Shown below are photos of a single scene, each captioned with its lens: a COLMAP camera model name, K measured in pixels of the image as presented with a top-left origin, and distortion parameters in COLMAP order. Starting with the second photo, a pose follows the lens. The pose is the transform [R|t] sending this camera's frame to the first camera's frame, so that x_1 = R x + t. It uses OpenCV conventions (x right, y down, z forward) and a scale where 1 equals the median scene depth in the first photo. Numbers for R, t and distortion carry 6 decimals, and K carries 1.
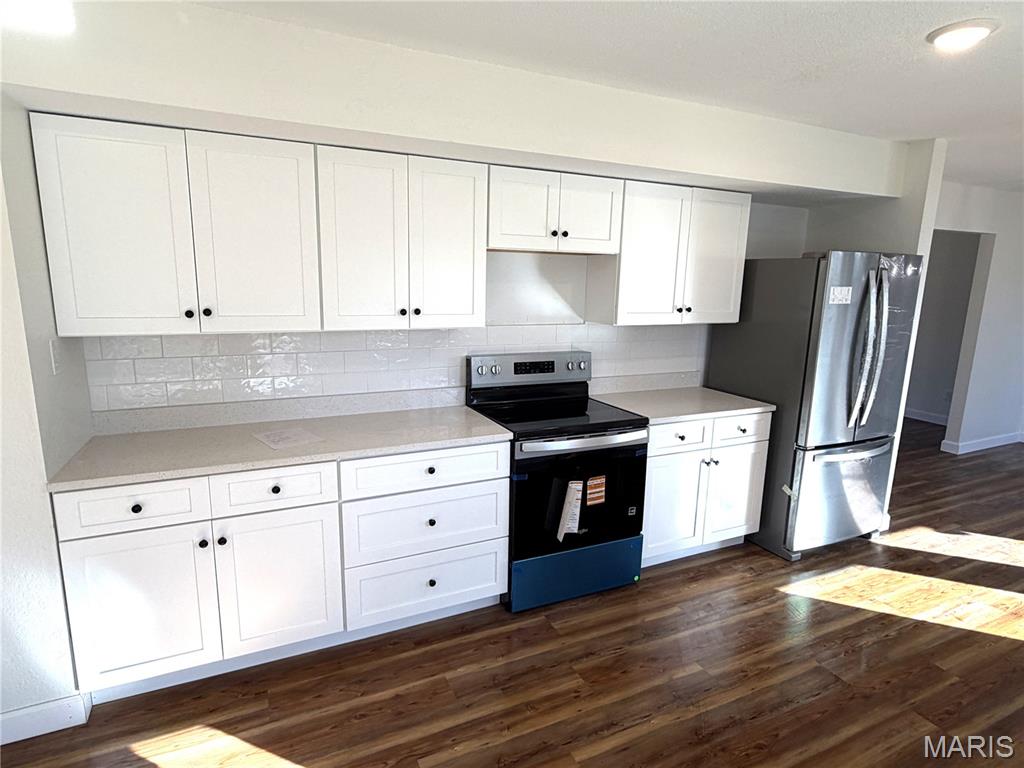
lens RADIAL K [[561.0, 0, 512.4], [0, 561.0, 384.7], [0, 0, 1]] dist [0.002749, -0.001376]
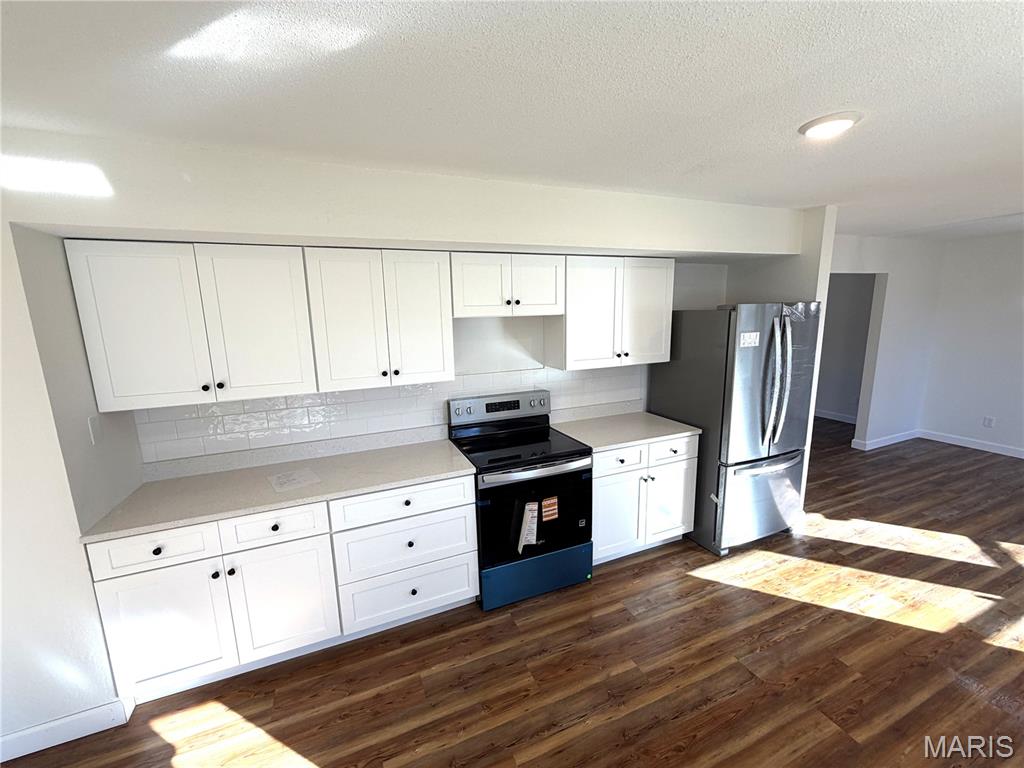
lens RADIAL K [[410.9, 0, 510.7], [0, 410.9, 384.1], [0, 0, 1]] dist [0.000287, 0.000483]
pose [[0.997885, -0.037448, -0.053129, 0.131824], [0.036767, 0.999229, -0.013743, -0.082348], [0.053603, 0.011760, 0.998493, 0.100488]]
